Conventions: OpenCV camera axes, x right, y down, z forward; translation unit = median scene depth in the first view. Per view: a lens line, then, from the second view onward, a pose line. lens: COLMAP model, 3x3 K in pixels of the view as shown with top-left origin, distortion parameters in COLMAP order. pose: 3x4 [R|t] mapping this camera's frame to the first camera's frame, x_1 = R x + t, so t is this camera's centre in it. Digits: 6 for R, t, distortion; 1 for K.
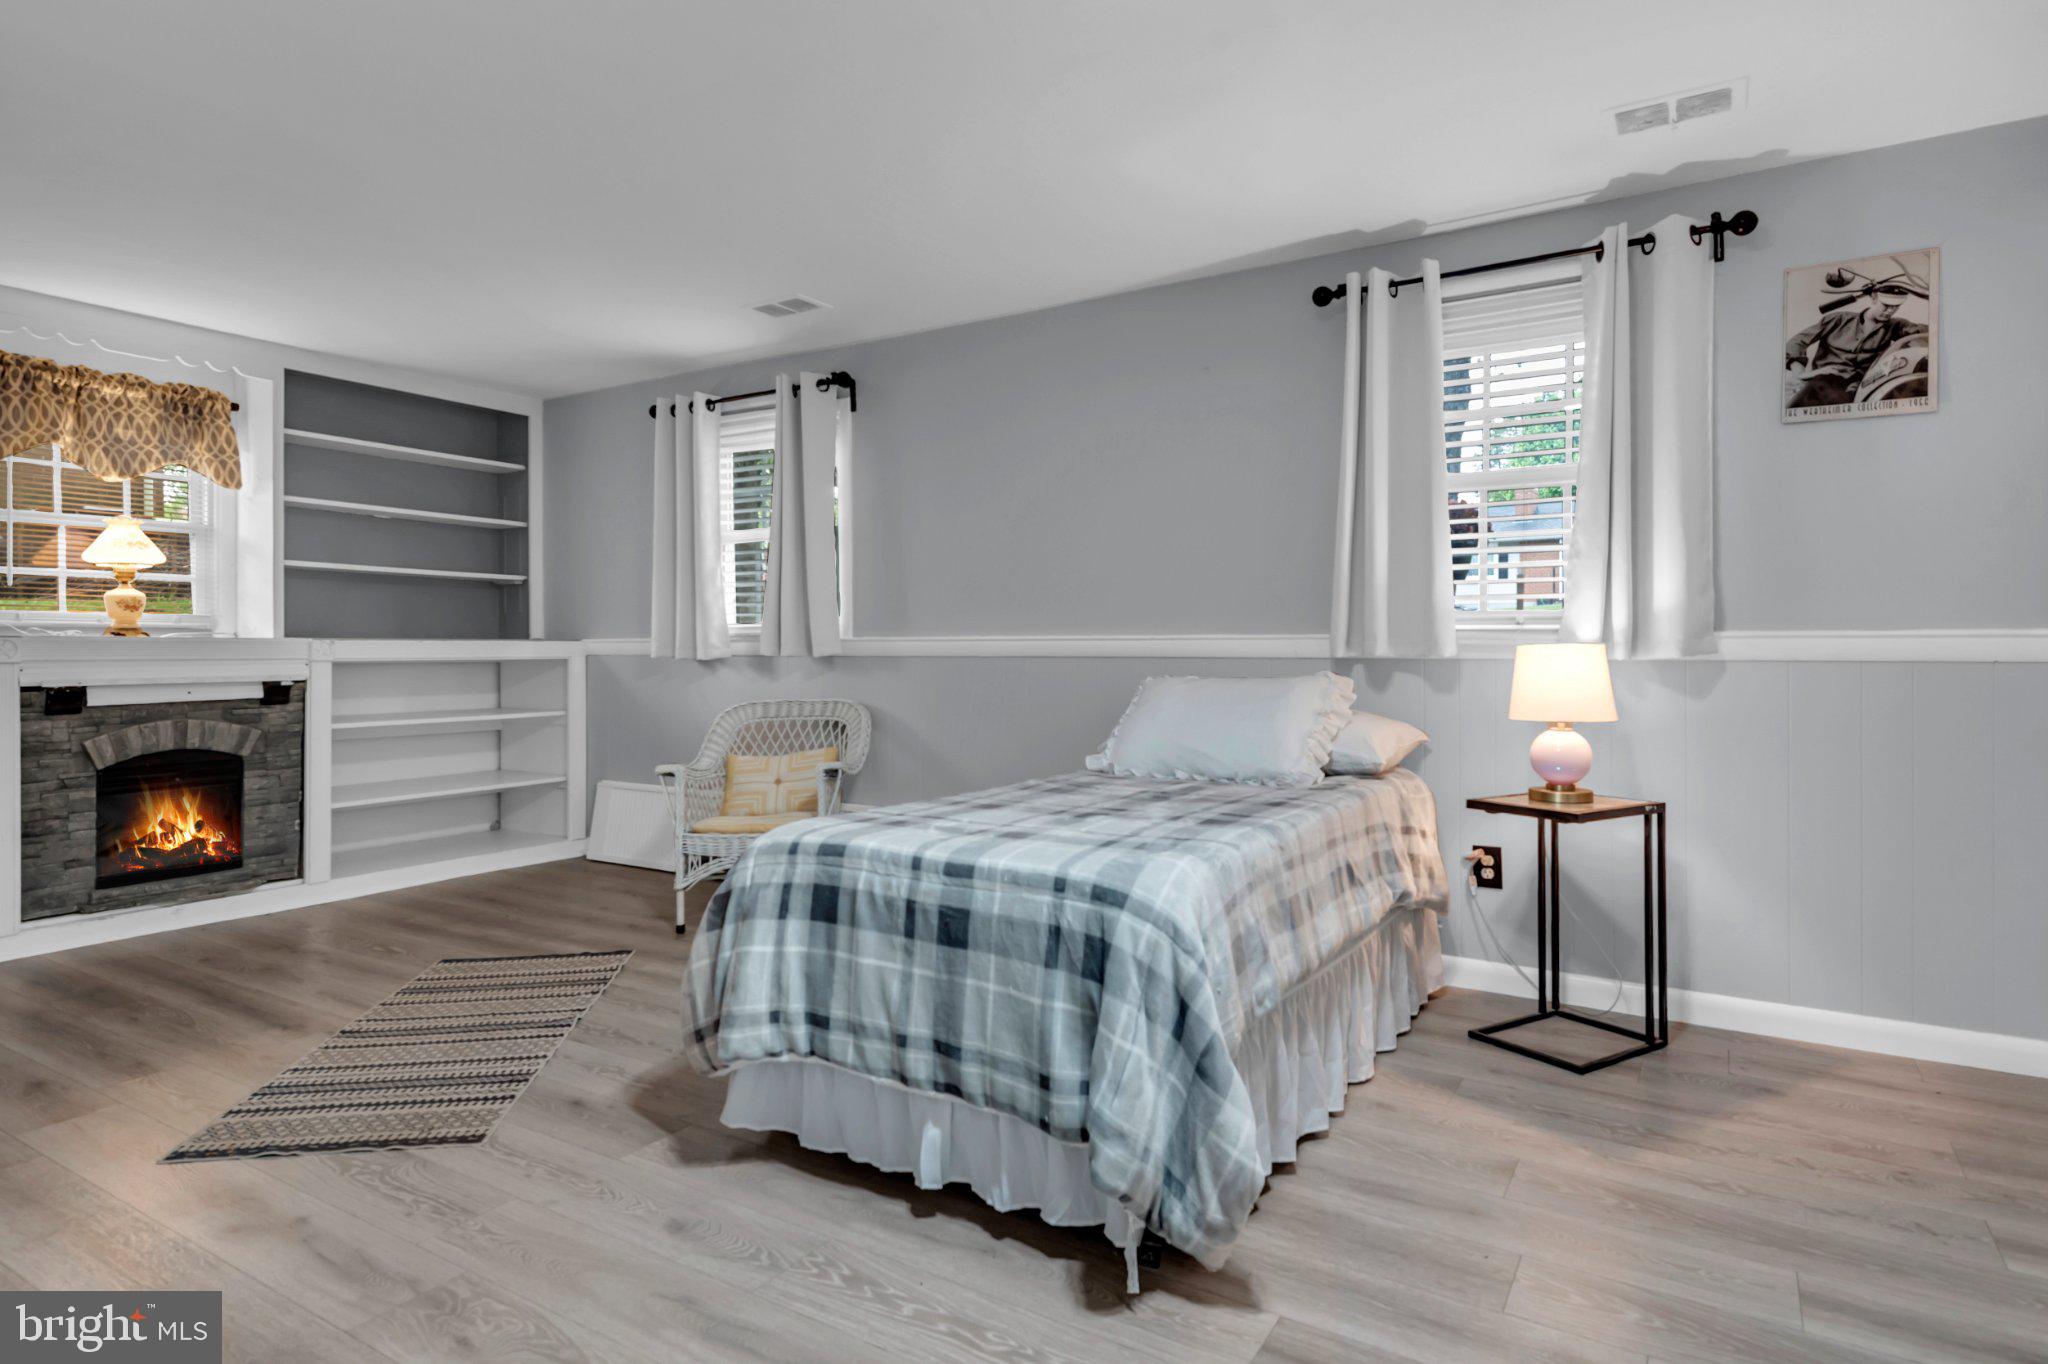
lens RADIAL K [[1111.9, 0, 1011.6], [0, 1111.9, 666.1], [0, 0, 1]] dist [0.039633, -0.017242]
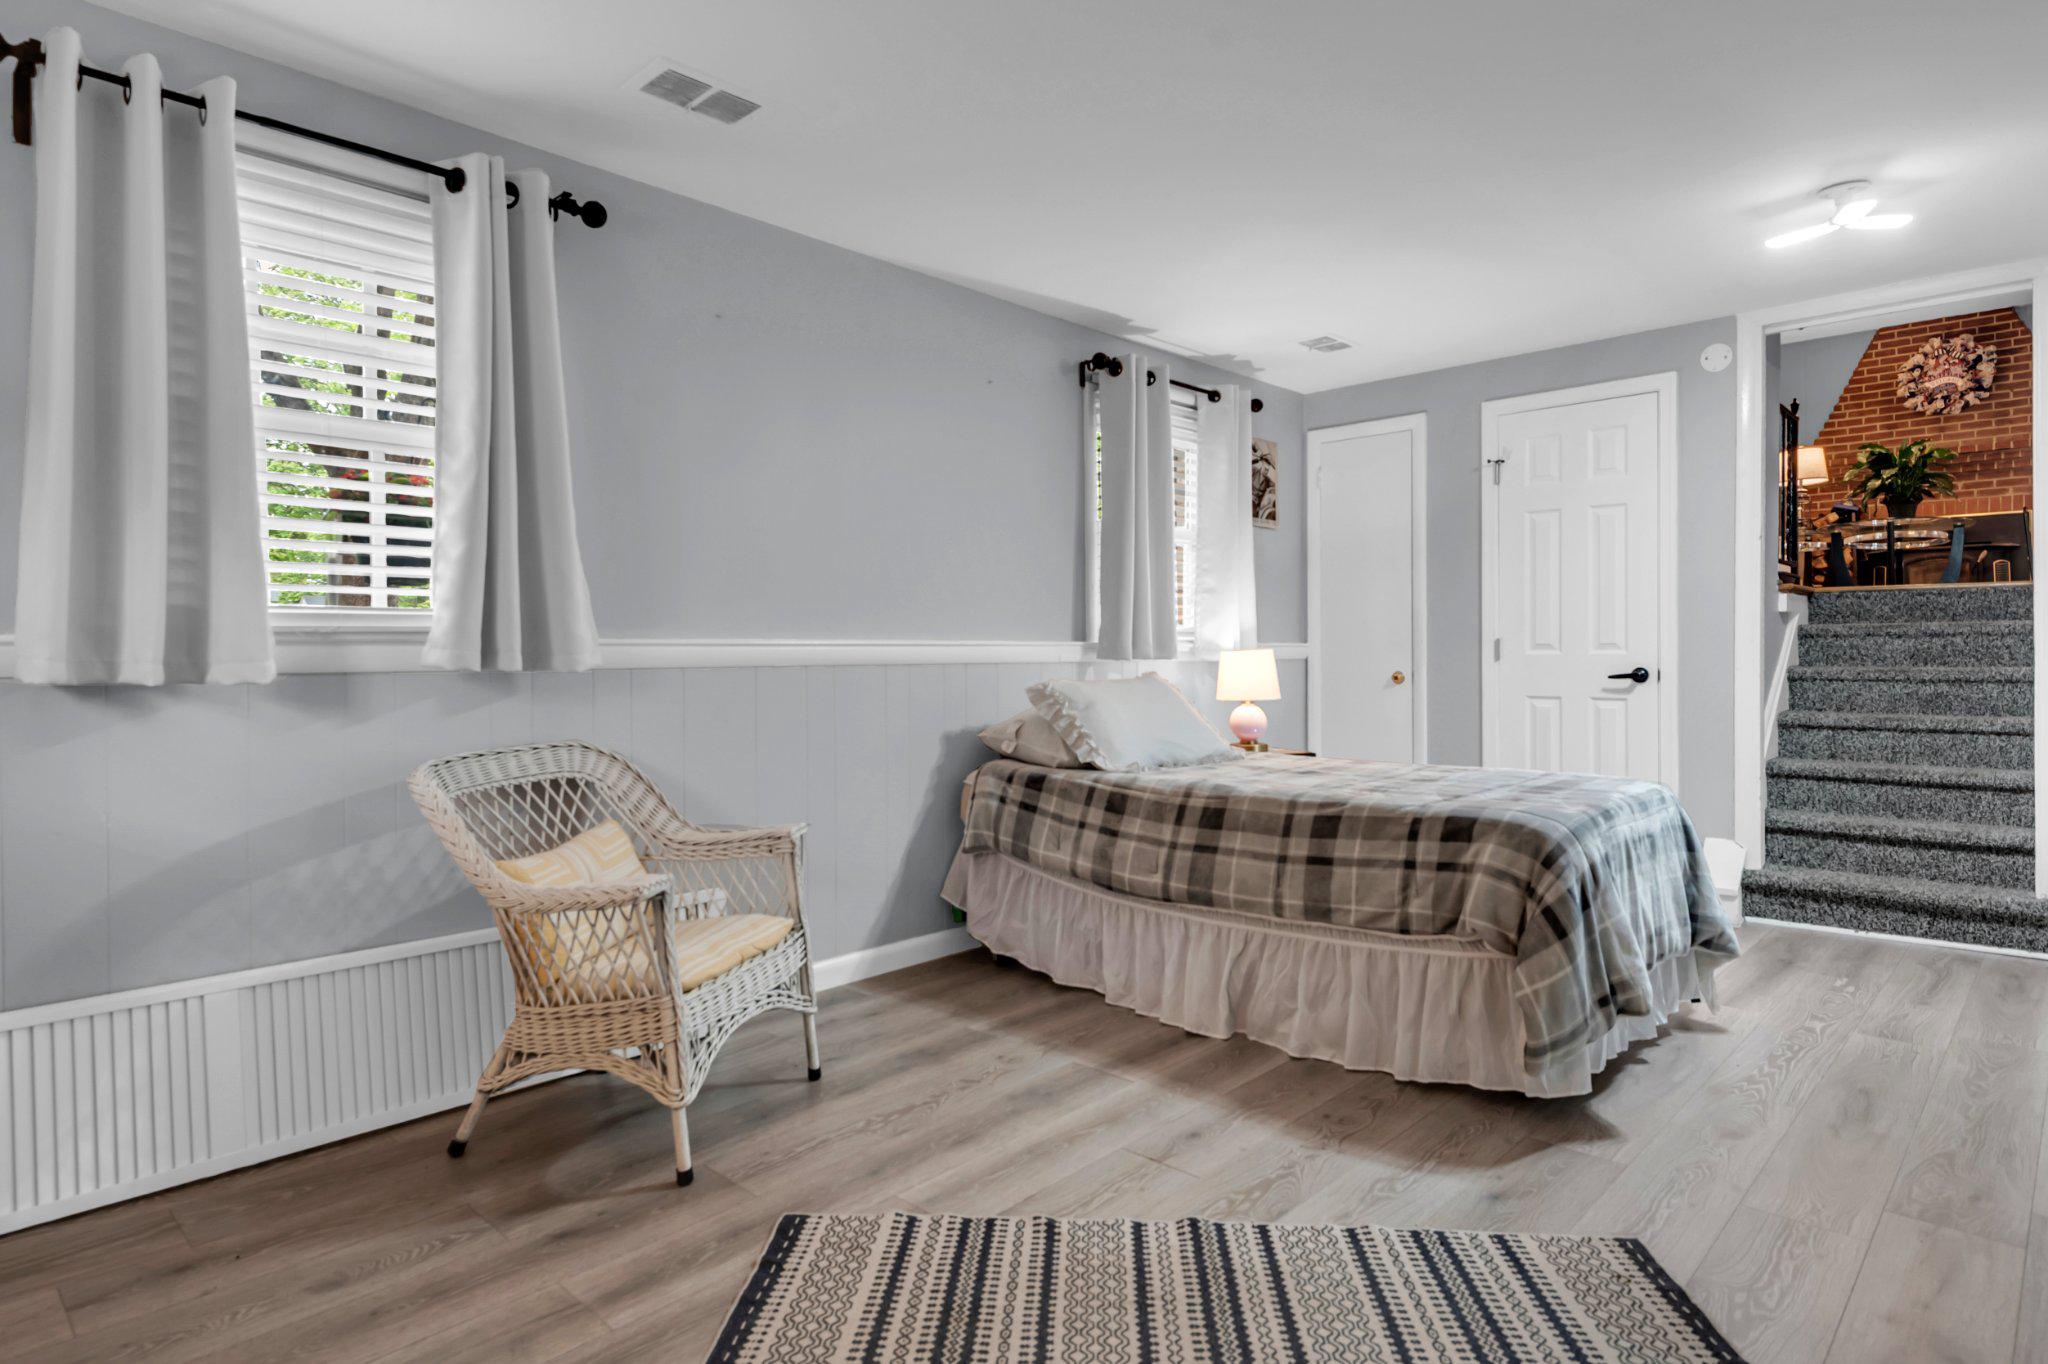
lens RADIAL K [[1111.9, 0, 1011.6], [0, 1111.9, 666.1], [0, 0, 1]] dist [0.039633, -0.017242]
pose [[0.211324, -0.015215, 0.977298, -1.116429], [0.017731, 0.999774, 0.011731, -0.020872], [-0.977255, 0.014850, 0.211546, 1.019996]]
